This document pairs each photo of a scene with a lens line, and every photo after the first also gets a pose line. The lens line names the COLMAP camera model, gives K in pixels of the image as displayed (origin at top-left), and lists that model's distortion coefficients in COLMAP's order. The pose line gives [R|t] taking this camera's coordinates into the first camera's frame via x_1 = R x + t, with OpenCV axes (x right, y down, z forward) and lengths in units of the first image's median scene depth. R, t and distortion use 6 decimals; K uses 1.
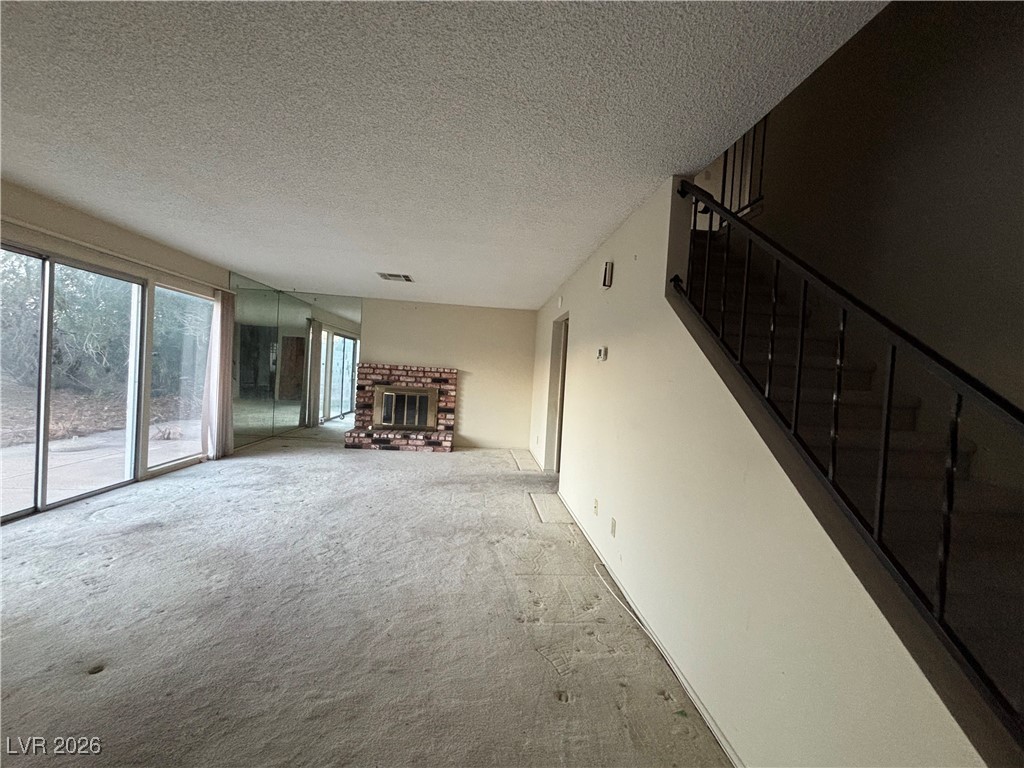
lens RADIAL K [[410.3, 0, 512.0], [0, 410.3, 384.0], [0, 0, 1]] dist [0.013569, 0.000059]
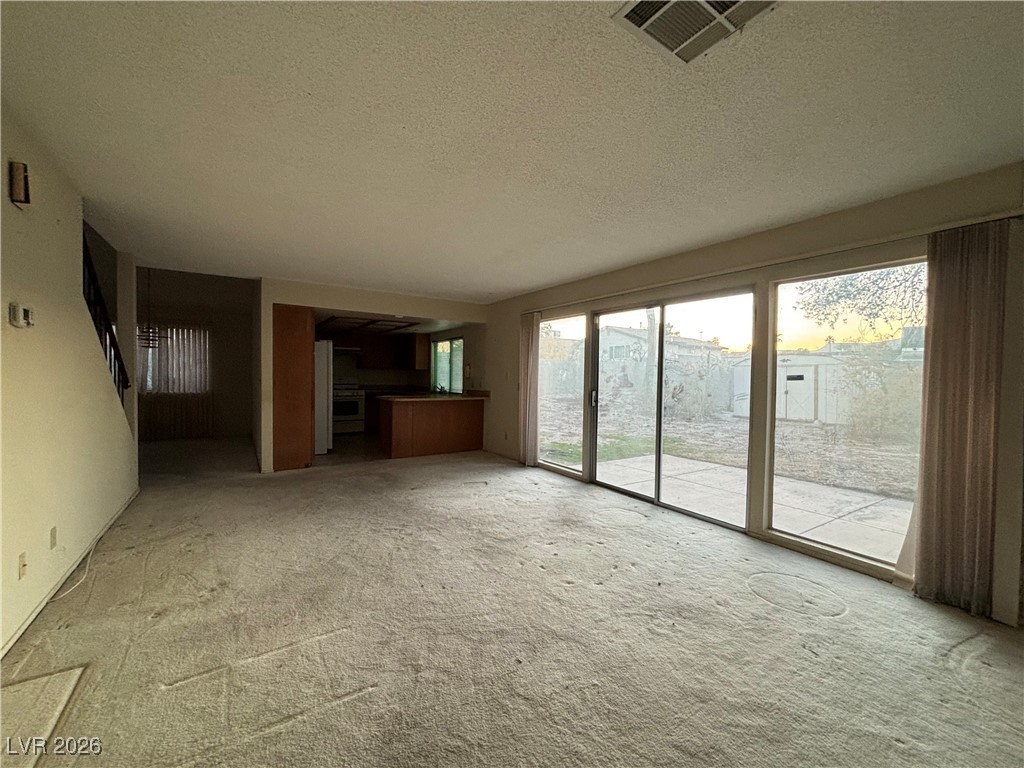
lens RADIAL K [[410.3, 0, 512.0], [0, 410.3, 384.0], [0, 0, 1]] dist [0.013569, 0.000059]
pose [[-0.869421, -0.059631, -0.490460, -0.107293], [-0.073734, 0.997233, 0.009461, -0.036996], [0.488539, 0.044390, -0.871412, 1.773039]]
